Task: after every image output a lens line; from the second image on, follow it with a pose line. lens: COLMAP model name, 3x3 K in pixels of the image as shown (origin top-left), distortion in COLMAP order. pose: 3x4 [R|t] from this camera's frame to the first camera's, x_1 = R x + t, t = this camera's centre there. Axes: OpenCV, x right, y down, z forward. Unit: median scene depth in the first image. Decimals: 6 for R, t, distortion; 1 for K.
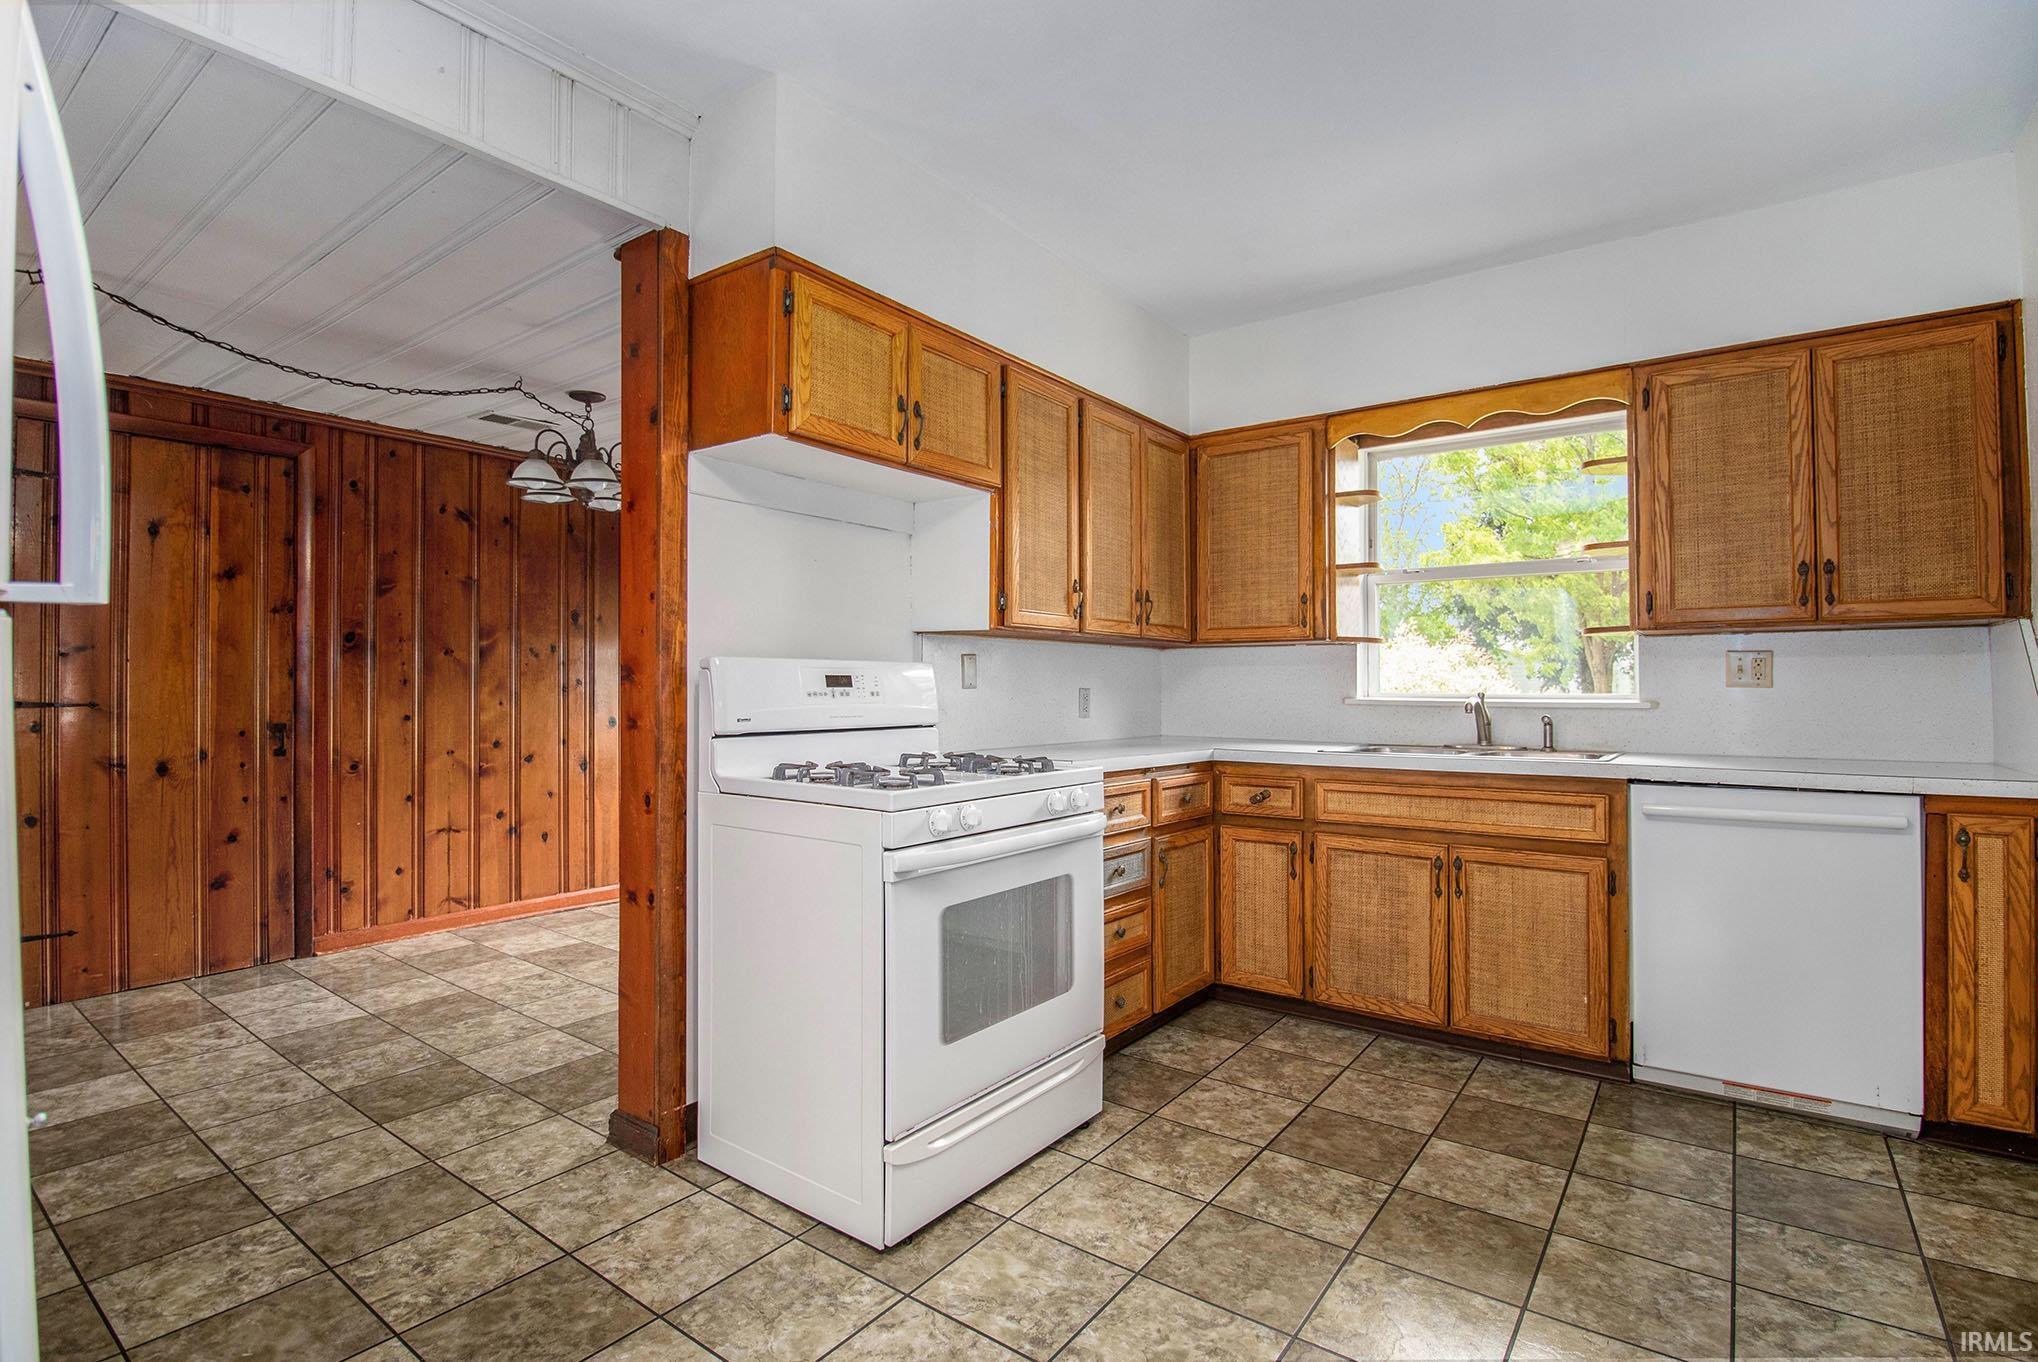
lens RADIAL K [[971.6, 0, 1007.1], [0, 971.6, 676.1], [0, 0, 1]] dist [0.000197, -0.000035]
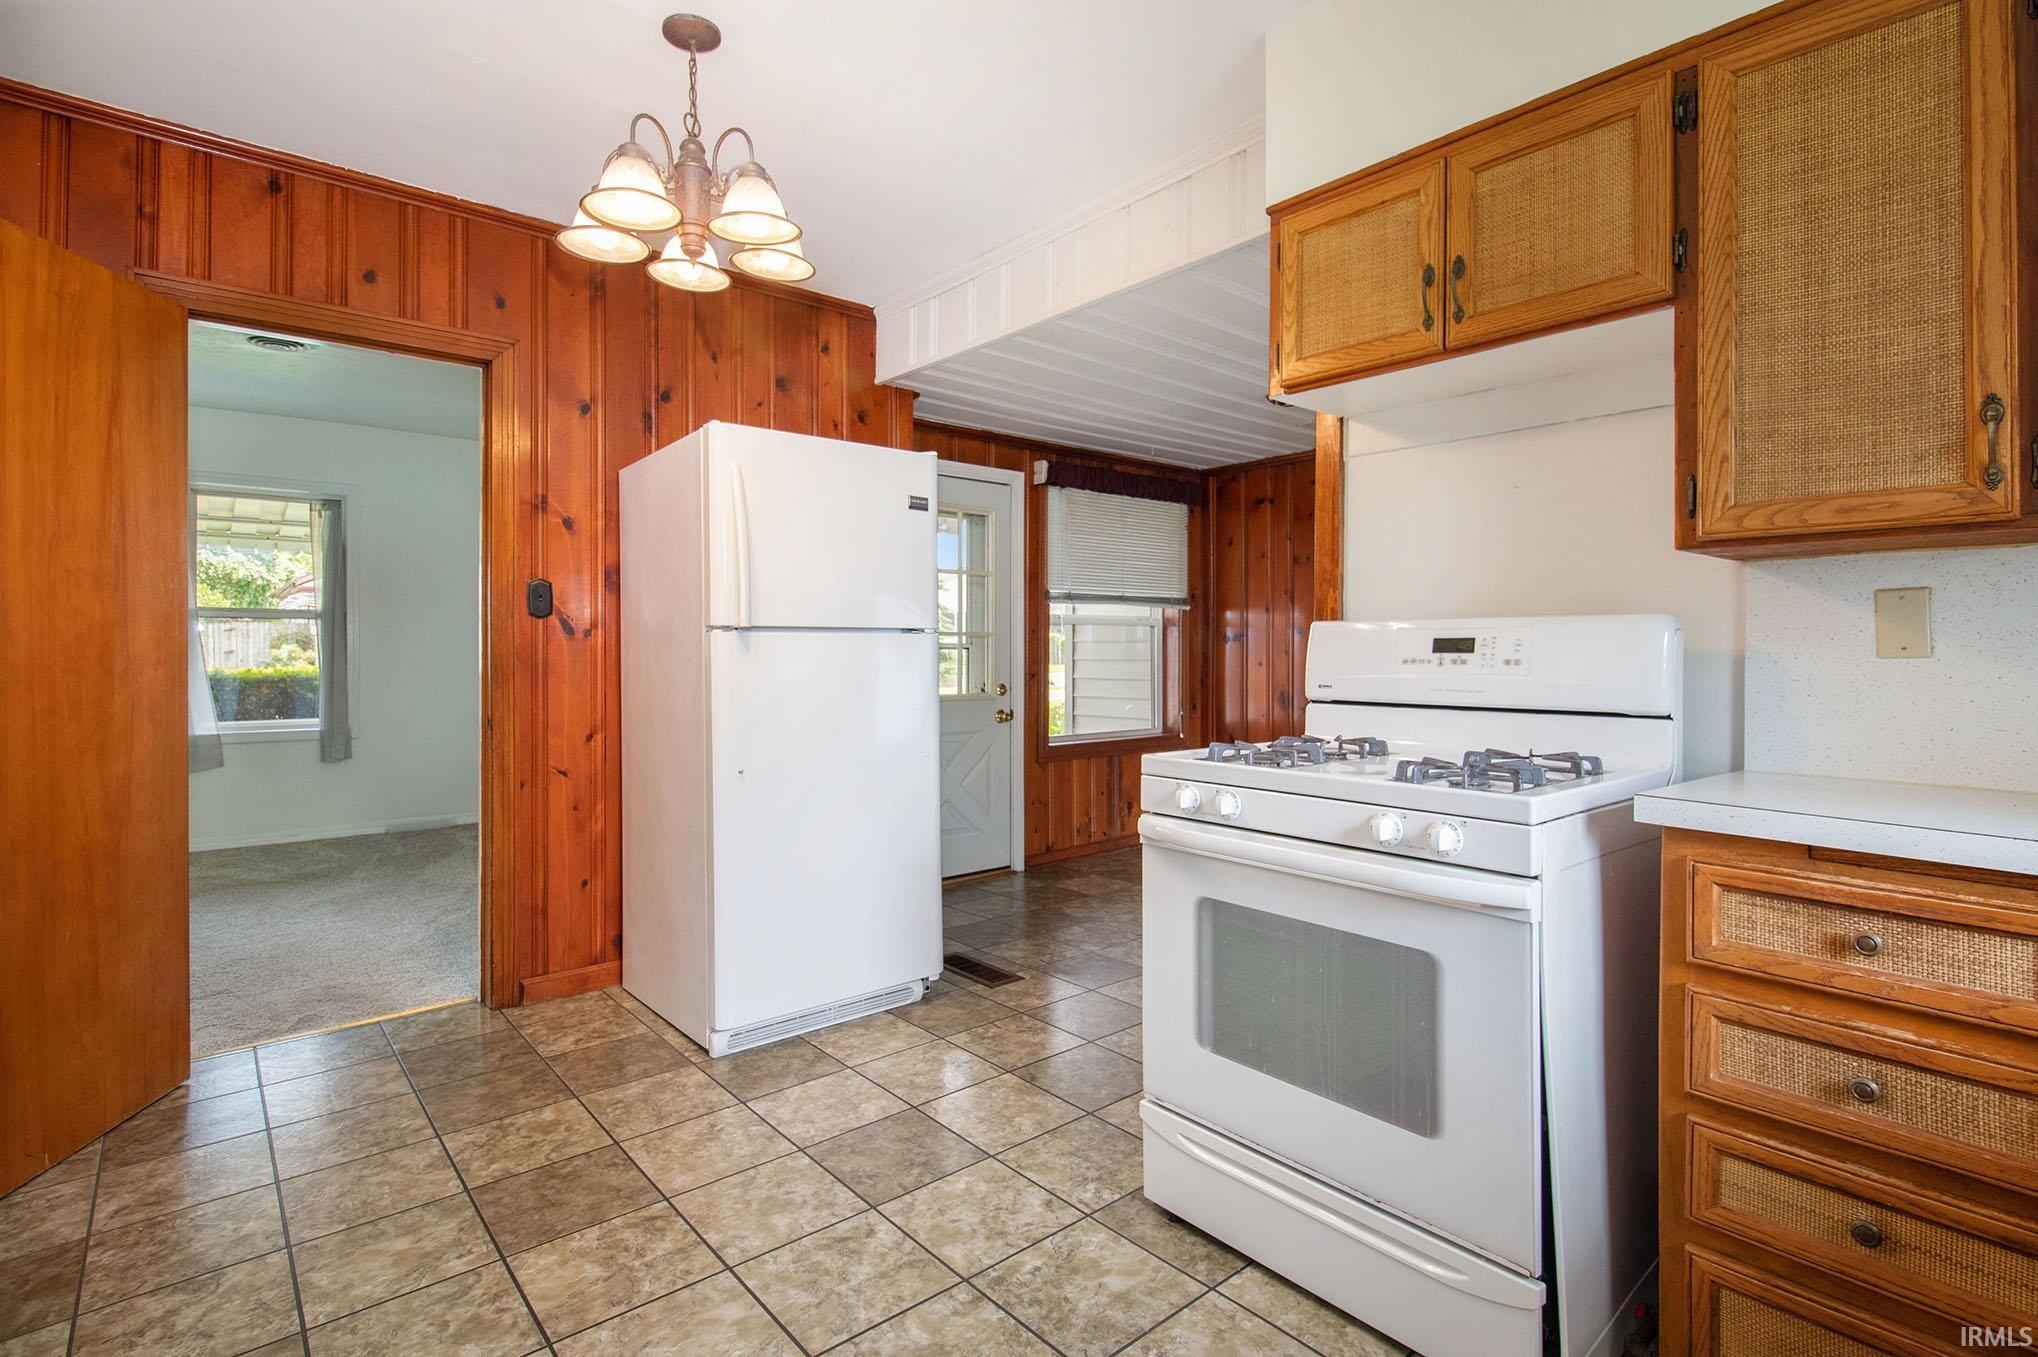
lens RADIAL K [[971.6, 0, 1008.0], [0, 971.6, 675.3], [0, 0, 1]] dist [0.000197, -0.000035]
pose [[-0.212606, 0.023363, -0.976859, 0.772650], [0.009969, 0.999714, 0.021739, 0.010087], [0.977087, -0.005116, -0.212778, 0.924532]]
